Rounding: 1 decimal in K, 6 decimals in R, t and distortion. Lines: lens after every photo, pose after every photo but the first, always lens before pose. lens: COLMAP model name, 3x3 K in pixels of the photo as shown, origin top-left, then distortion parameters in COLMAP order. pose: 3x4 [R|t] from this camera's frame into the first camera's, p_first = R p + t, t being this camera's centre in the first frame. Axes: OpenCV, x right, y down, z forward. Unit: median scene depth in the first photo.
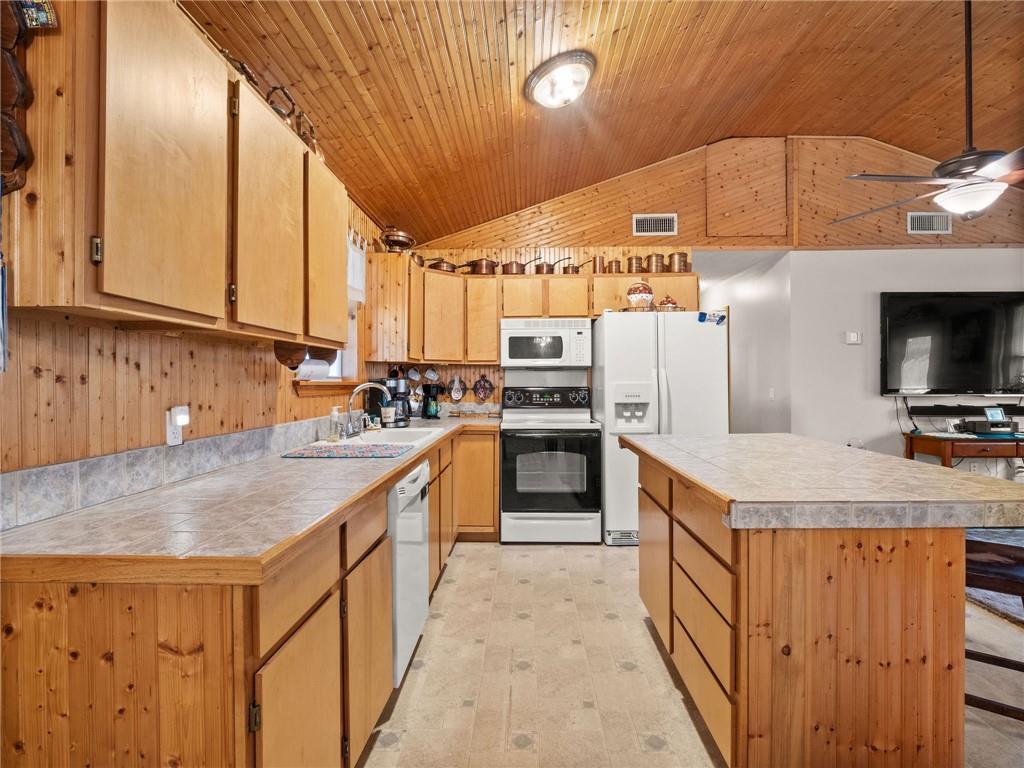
lens RADIAL K [[507.7, 0, 512.0], [0, 507.7, 384.0], [0, 0, 1]] dist [-0.001490, 0.000149]
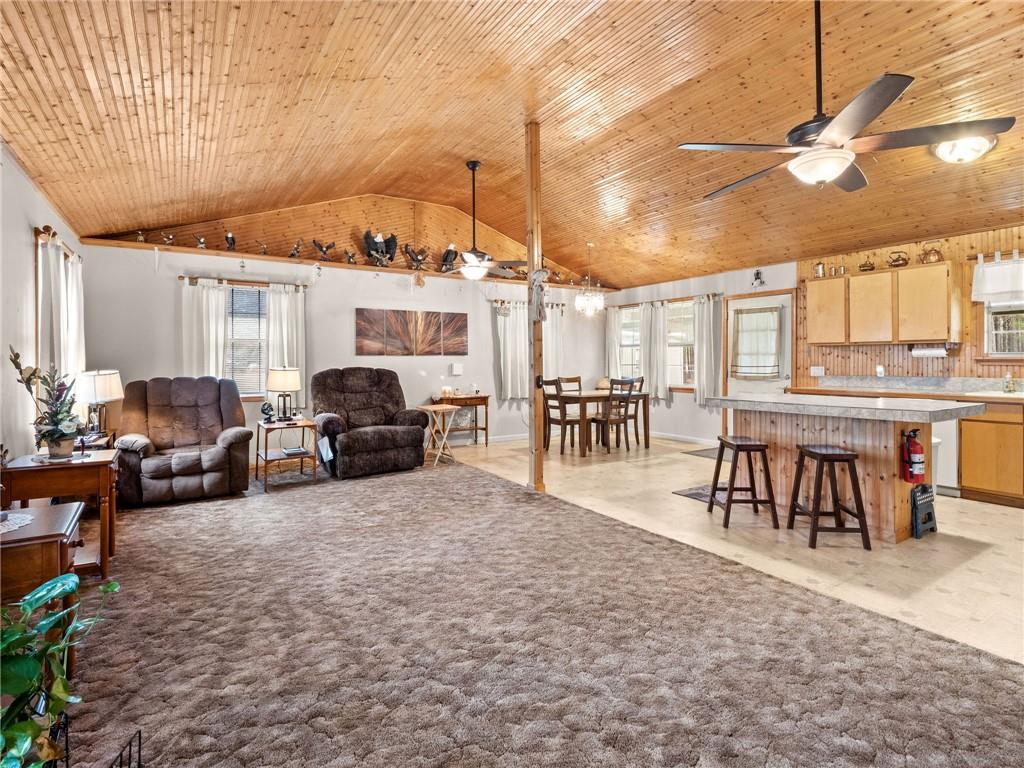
lens RADIAL K [[534.2, 0, 514.2], [0, 534.2, 359.4], [0, 0, 1]] dist [-0.001613, -0.000428]
pose [[-0.834181, 0.003939, -0.551477, 2.736135], [0.002103, 0.999990, 0.003962, -0.010536], [0.551487, 0.002145, -0.834180, 2.170568]]
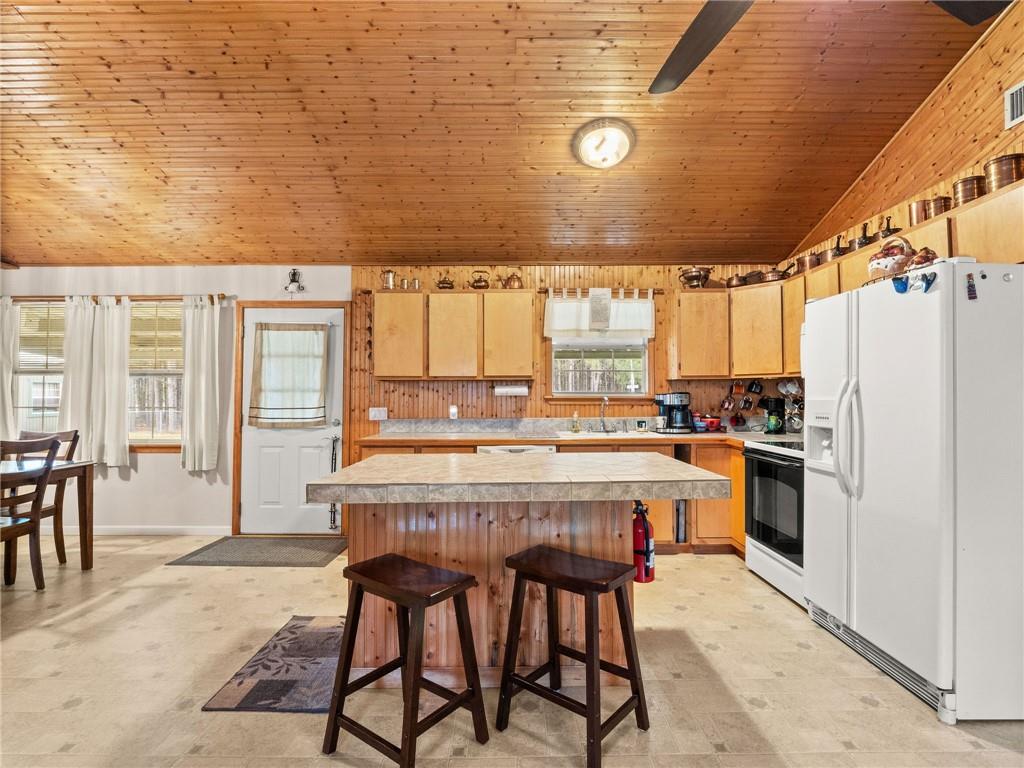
lens RADIAL K [[492.6, 0, 514.6], [0, 492.6, 388.1], [0, 0, 1]] dist [-0.020942, 0.000262]
pose [[0.031676, -0.019171, -0.999314, 1.702270], [-0.003704, 0.999807, -0.019298, 0.000680], [0.999491, 0.004313, 0.031599, 1.043789]]
